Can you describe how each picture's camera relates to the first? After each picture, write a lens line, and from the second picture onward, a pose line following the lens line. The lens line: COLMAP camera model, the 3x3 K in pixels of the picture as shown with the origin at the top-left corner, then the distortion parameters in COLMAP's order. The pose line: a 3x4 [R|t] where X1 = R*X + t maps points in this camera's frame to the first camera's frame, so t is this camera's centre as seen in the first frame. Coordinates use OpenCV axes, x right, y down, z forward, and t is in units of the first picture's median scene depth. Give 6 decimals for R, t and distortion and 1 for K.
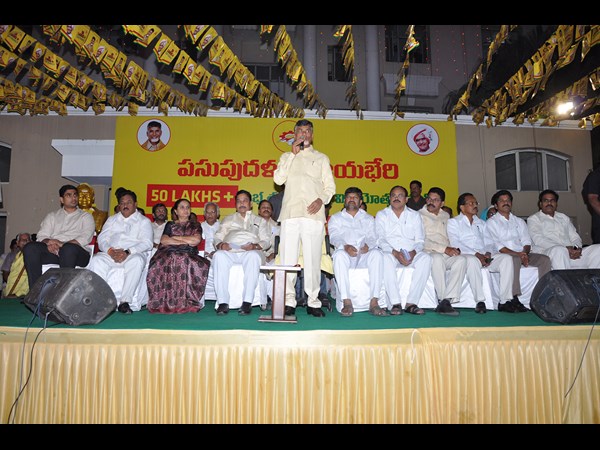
lens RADIAL K [[467.5, 0, 300.0], [0, 467.5, 225.0], [0, 0, 1]] dist [-0.148761, 0.112722]
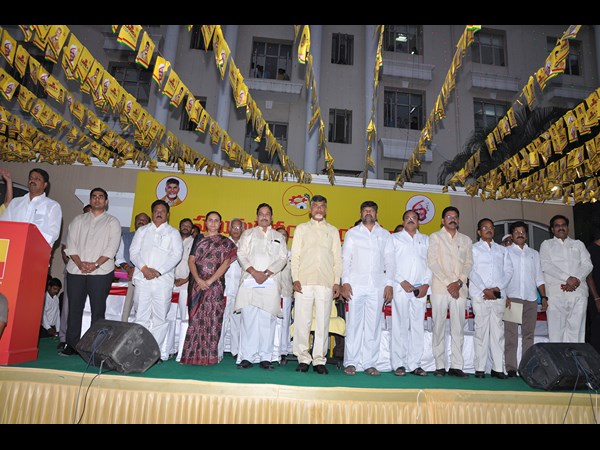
lens RADIAL K [[467.5, 0, 300.0], [0, 467.5, 225.0], [0, 0, 1]] dist [-0.148761, 0.112722]
pose [[0.998106, 0.056509, 0.024303, -0.042541], [-0.053620, 0.992871, -0.106452, -0.019380], [-0.030145, 0.104948, 0.994021, -0.072361]]
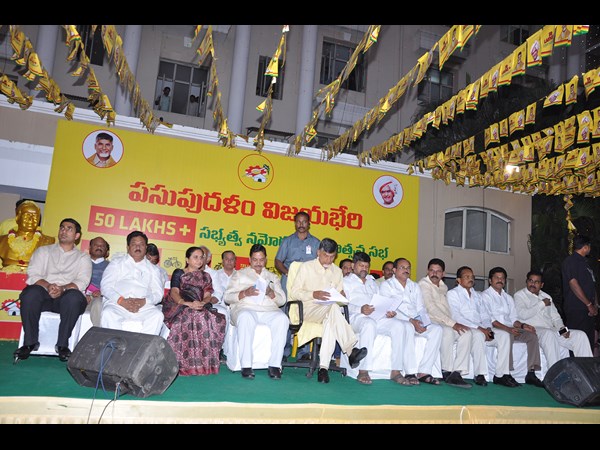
lens RADIAL K [[540.1, 0, 306.8], [0, 540.1, 215.2], [0, 0, 1]] dist [-0.106673, 0.232820]
pose [[0.960200, 0.112862, 0.255495, -0.195931], [-0.098628, 0.992805, -0.067896, -0.042297], [-0.261320, 0.039995, 0.964423, -0.064939]]
